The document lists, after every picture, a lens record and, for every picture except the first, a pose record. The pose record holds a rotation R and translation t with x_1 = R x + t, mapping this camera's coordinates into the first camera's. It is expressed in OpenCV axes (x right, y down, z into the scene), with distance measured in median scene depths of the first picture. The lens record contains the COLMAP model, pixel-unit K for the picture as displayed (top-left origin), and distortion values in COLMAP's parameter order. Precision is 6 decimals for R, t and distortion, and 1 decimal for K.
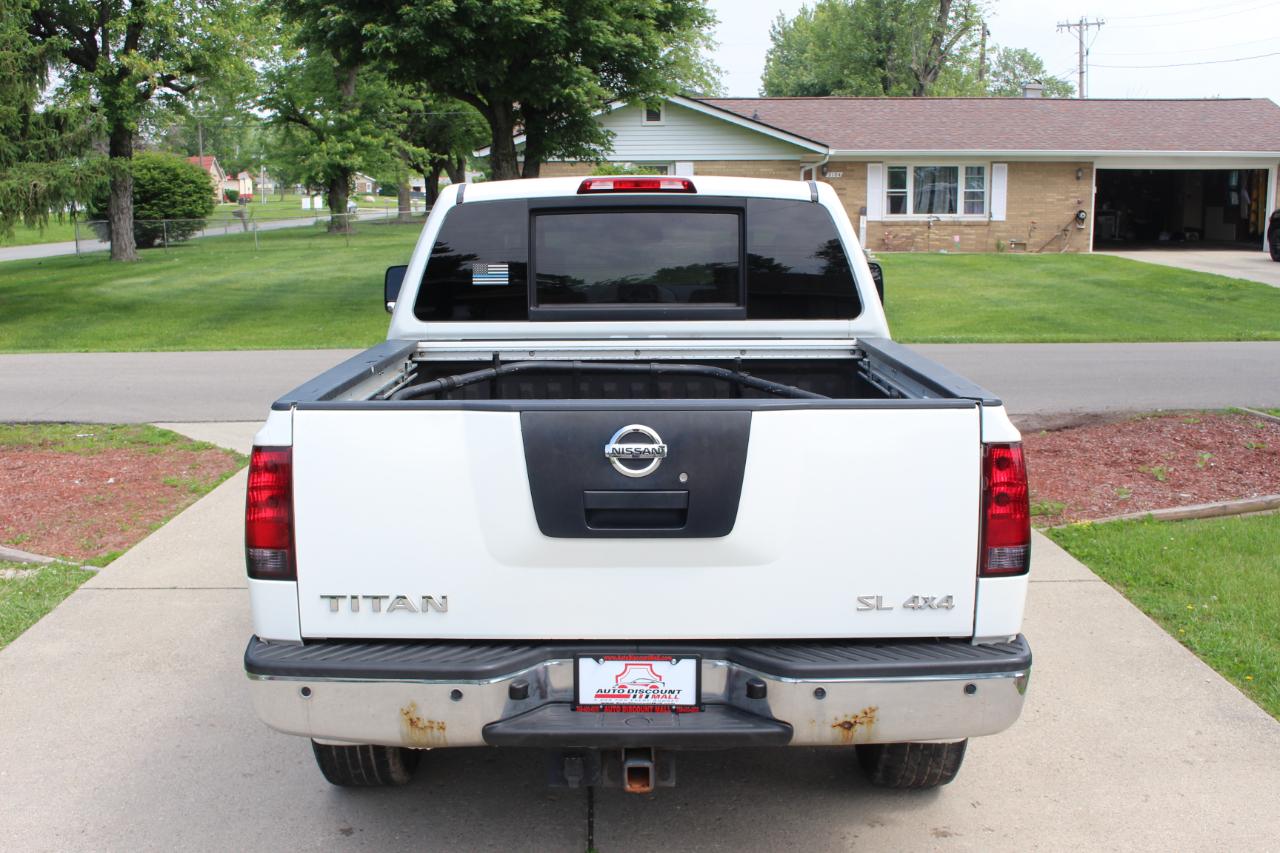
lens RADIAL K [[1374.1, 0, 636.1], [0, 1374.1, 418.4], [0, 0, 1]] dist [-0.073216, 0.000000]
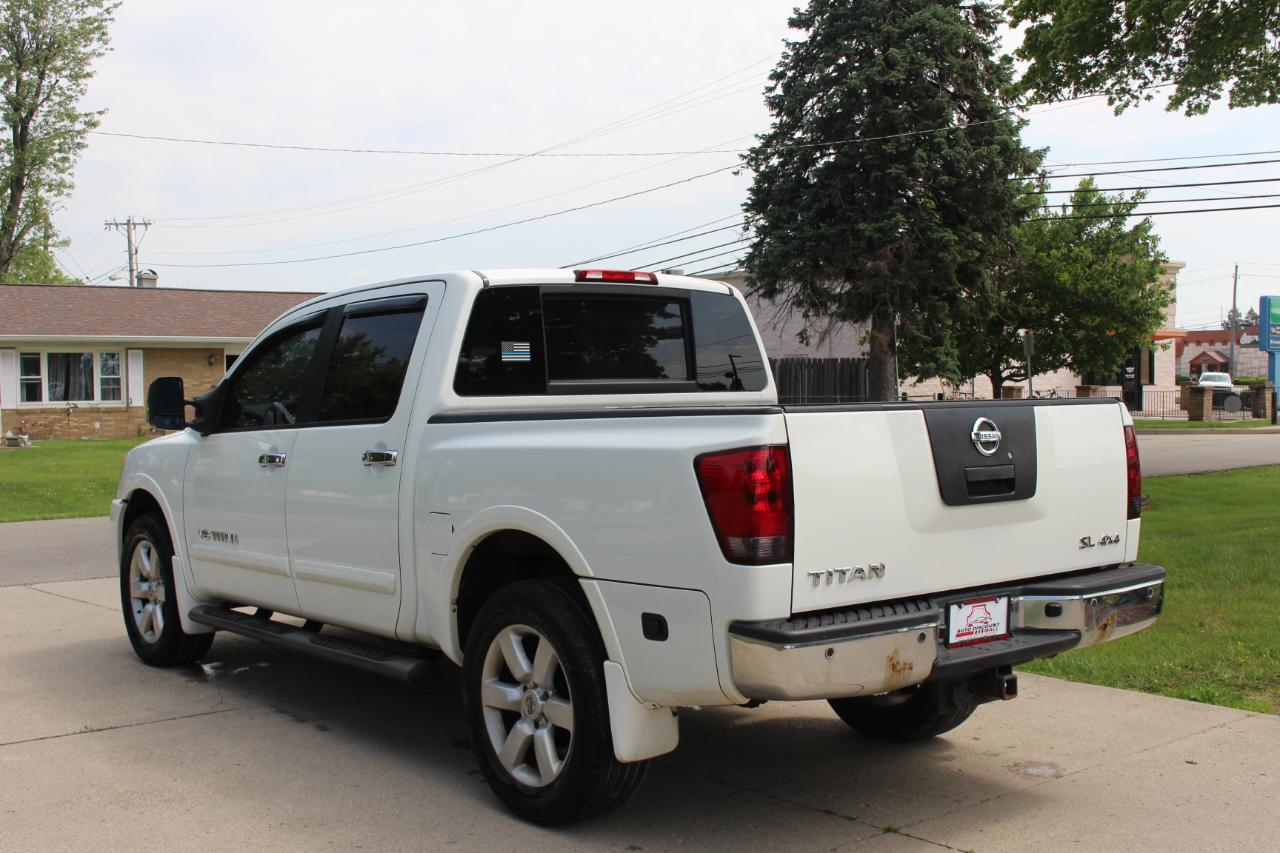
lens RADIAL K [[1374.1, 0, 608.7], [0, 1374.1, 419.9], [0, 0, 1]] dist [-0.073216, 0.000000]
pose [[0.800152, -0.021551, 0.599409, -0.690776], [0.105231, 0.988898, -0.104919, 0.068691], [-0.590494, 0.147027, 0.793537, 0.104116]]
